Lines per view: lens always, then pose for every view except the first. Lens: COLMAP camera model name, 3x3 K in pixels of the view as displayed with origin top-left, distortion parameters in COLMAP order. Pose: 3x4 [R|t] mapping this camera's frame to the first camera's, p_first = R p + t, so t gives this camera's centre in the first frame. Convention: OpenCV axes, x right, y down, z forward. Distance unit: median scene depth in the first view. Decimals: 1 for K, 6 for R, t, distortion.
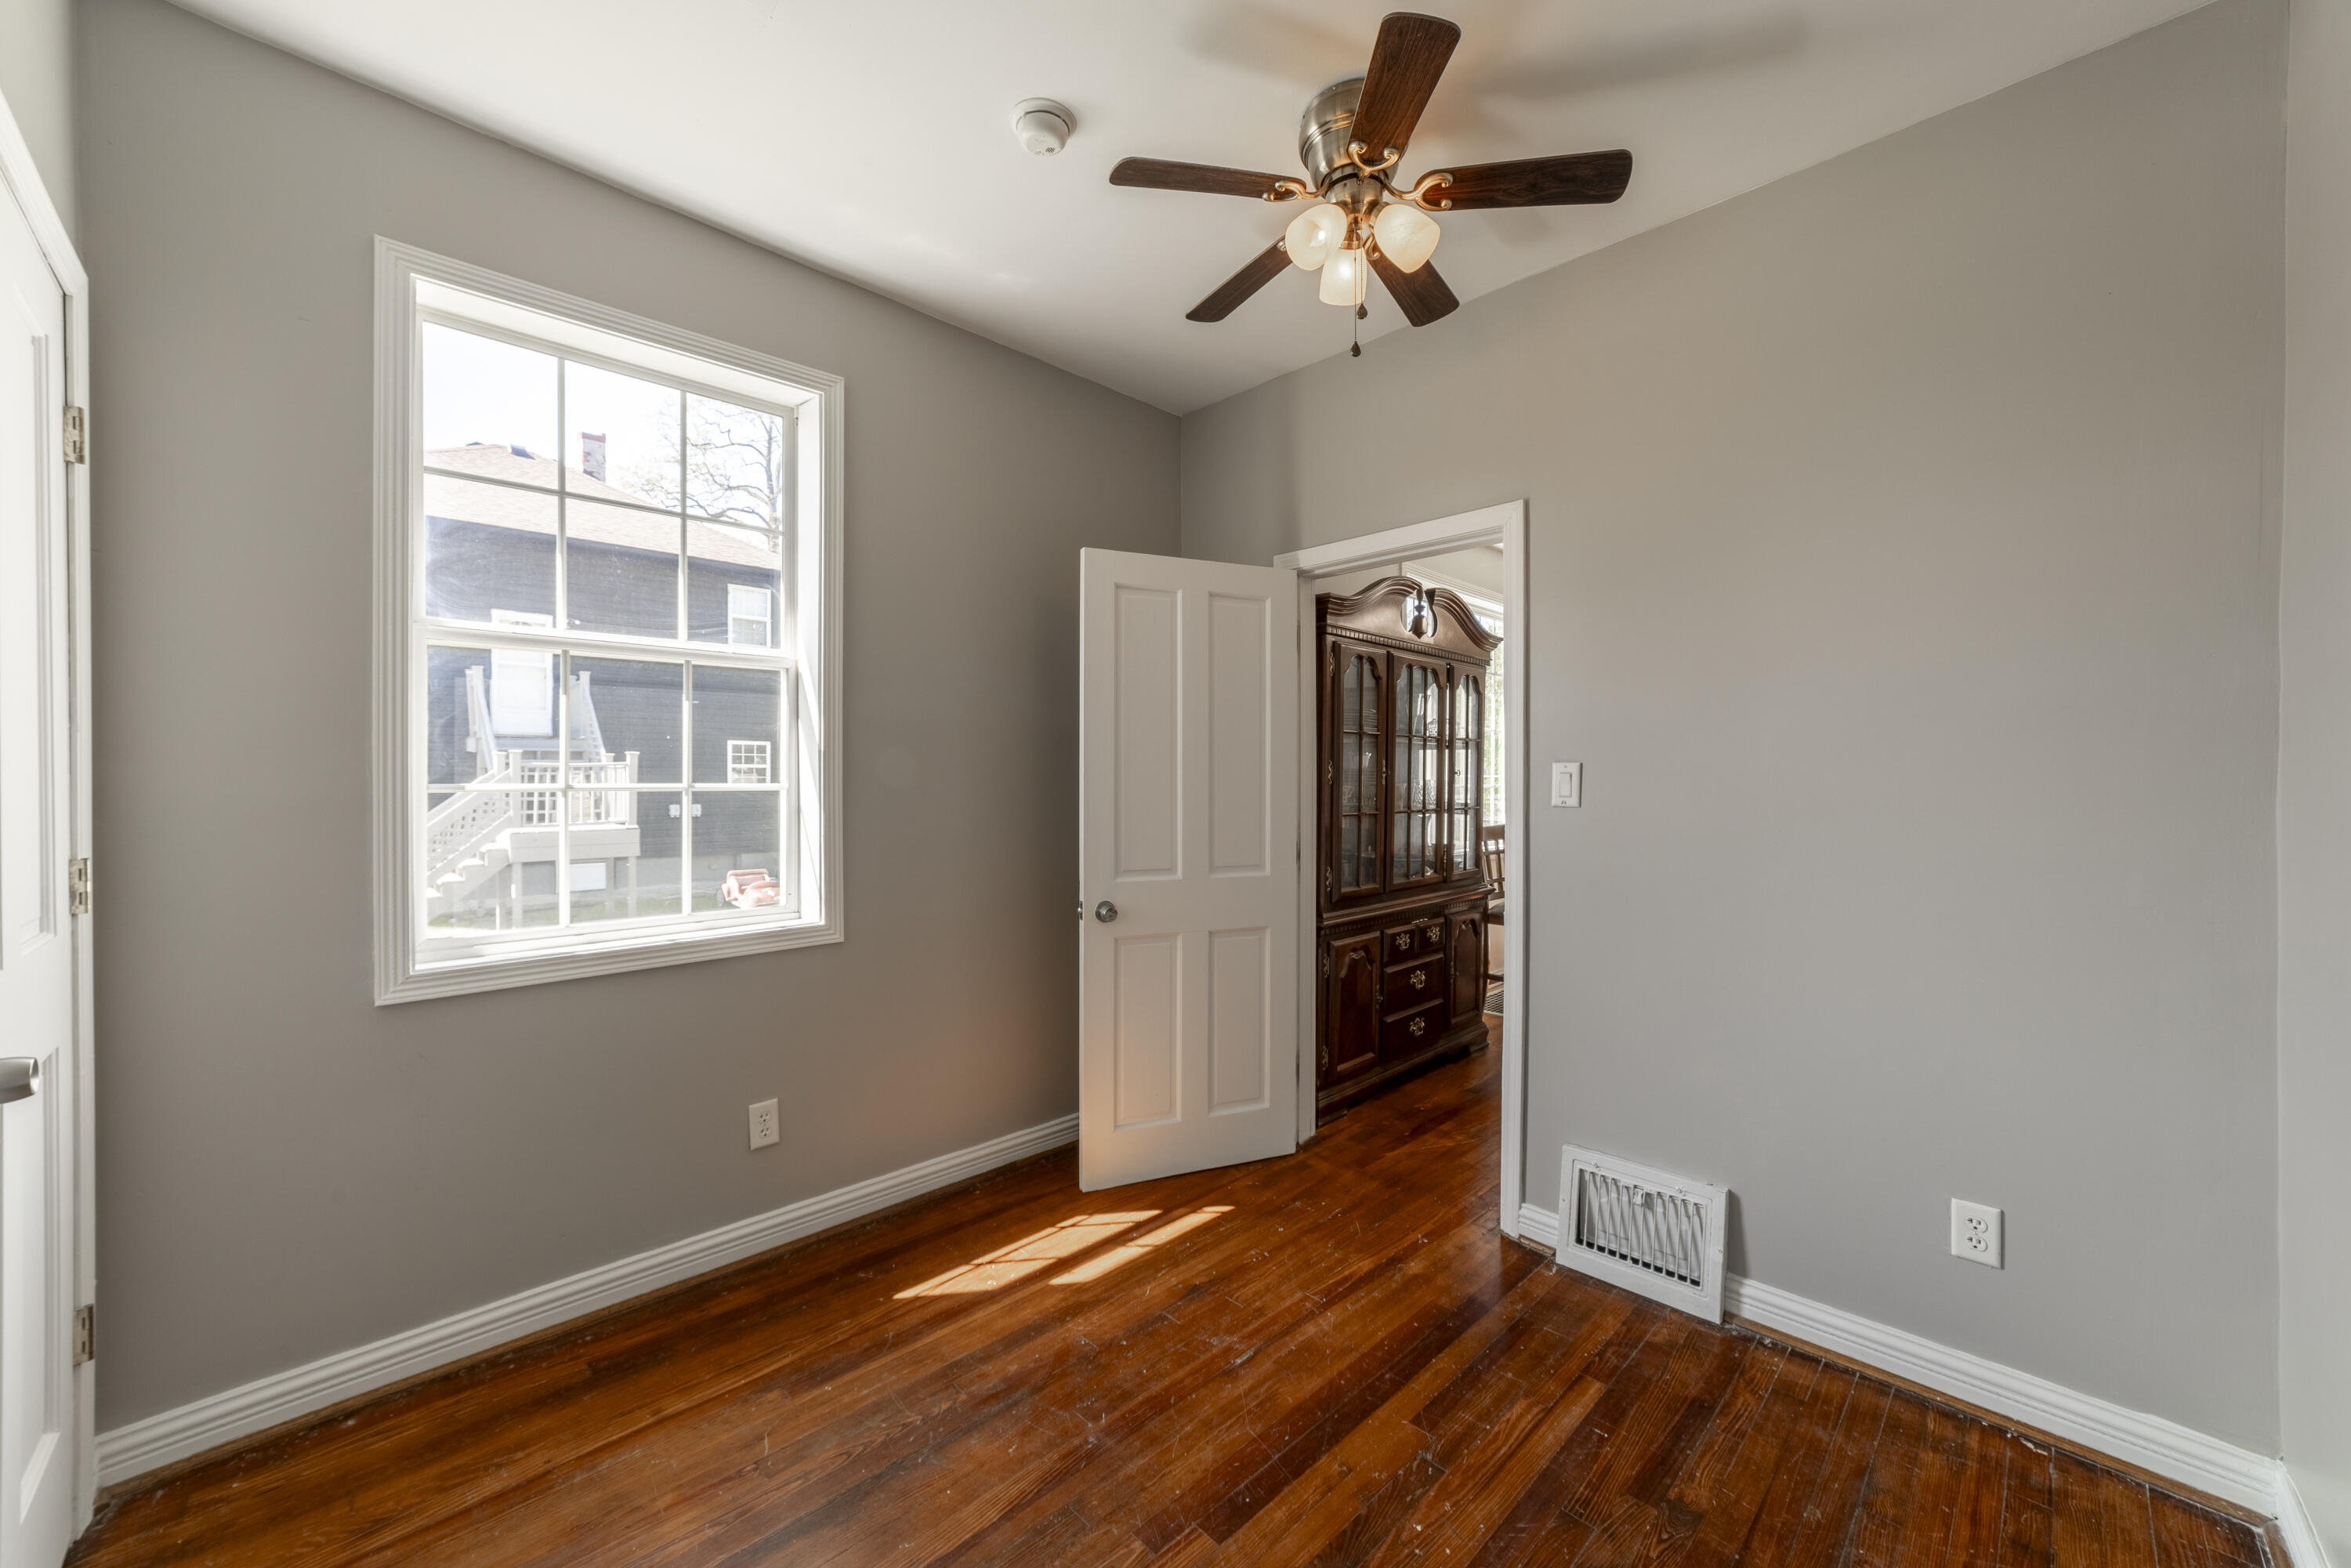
lens RADIAL K [[899.9, 0, 1163.7], [0, 899.9, 779.6], [0, 0, 1]] dist [-0.025011, 0.006927]
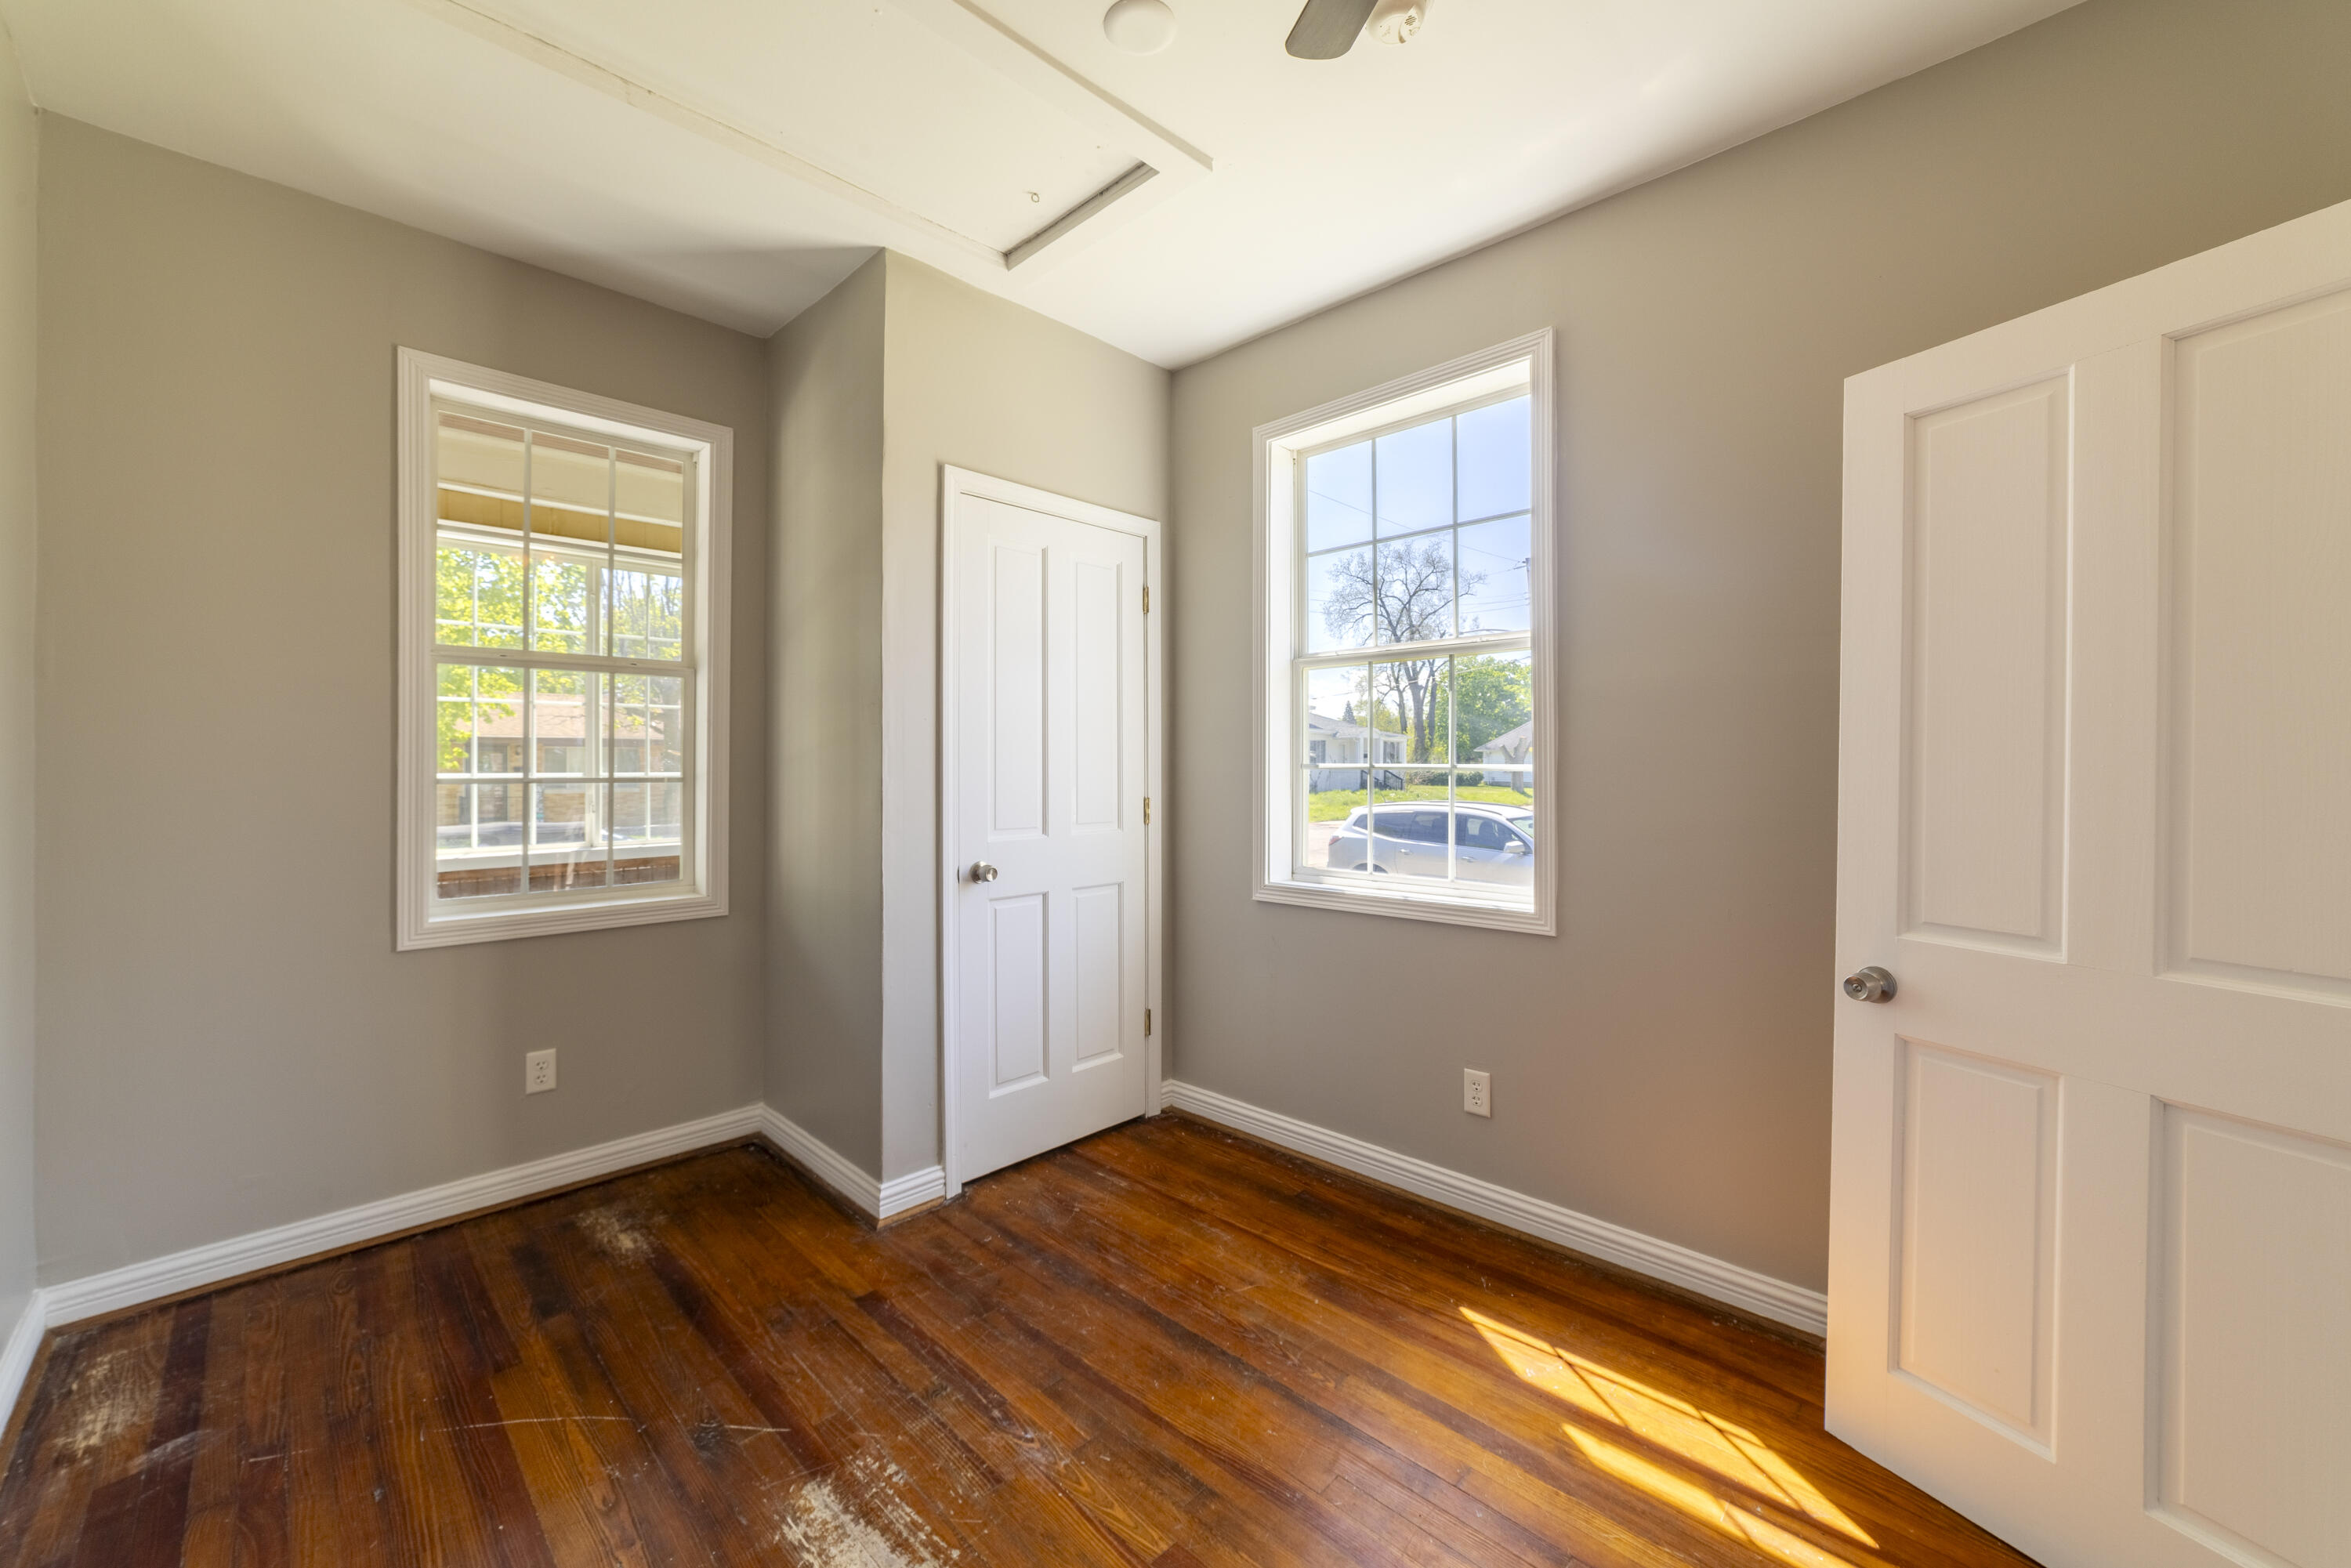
lens RADIAL K [[889.6, 0, 1145.3], [0, 889.6, 766.2], [0, 0, 1]] dist [-0.014488, -0.000017]
pose [[0.019144, 0.000987, -0.999816, 0.602723], [-0.003381, 0.999994, 0.000922, 0.007431], [0.999811, 0.003363, 0.019147, 0.623730]]
